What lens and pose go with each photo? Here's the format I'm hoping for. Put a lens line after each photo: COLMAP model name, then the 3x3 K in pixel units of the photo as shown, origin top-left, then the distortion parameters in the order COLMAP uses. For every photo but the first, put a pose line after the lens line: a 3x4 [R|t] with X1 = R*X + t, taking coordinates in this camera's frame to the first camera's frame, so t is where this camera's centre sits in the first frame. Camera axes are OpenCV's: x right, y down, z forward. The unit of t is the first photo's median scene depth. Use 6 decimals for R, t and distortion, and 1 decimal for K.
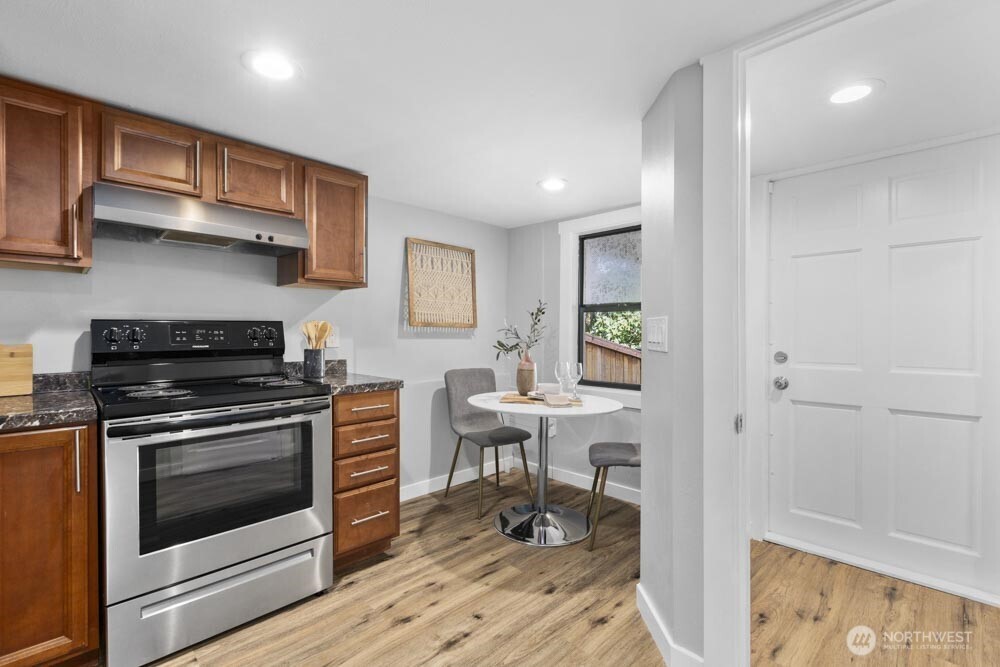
lens RADIAL K [[448.8, 0, 500.0], [0, 448.8, 333.5], [0, 0, 1]] dist [0.000115, 0.000642]
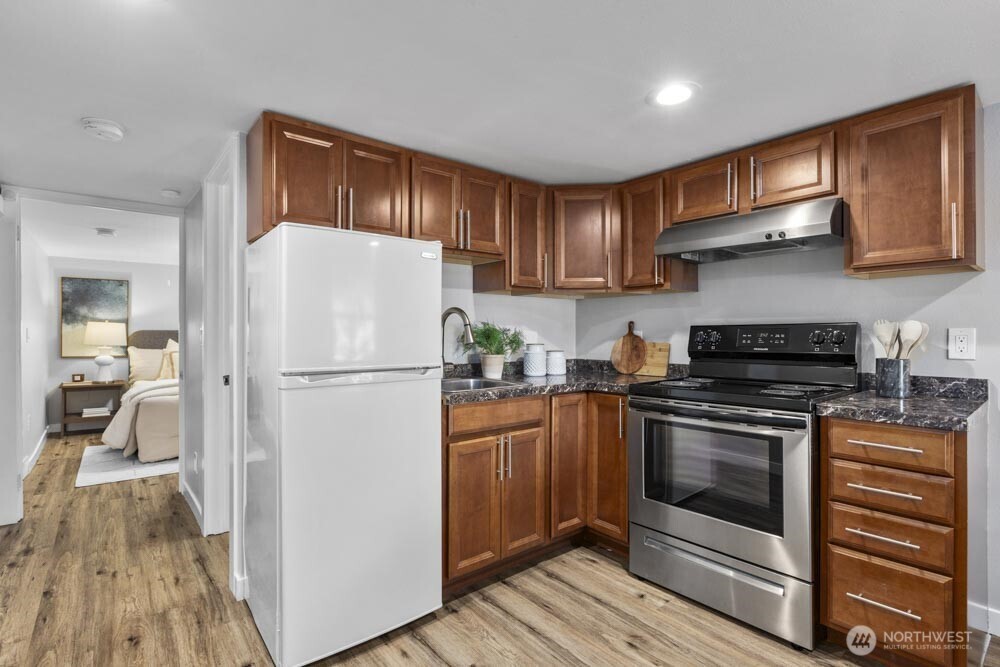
lens RADIAL K [[500.9, 0, 500.0], [0, 500.9, 333.5], [0, 0, 1]] dist [0.002668, 0.000777]
pose [[-0.098177, -0.000662, -0.995169, 0.569071], [-0.003875, 0.999992, -0.000283, -0.005199], [0.995161, 0.003829, -0.098179, 0.520278]]
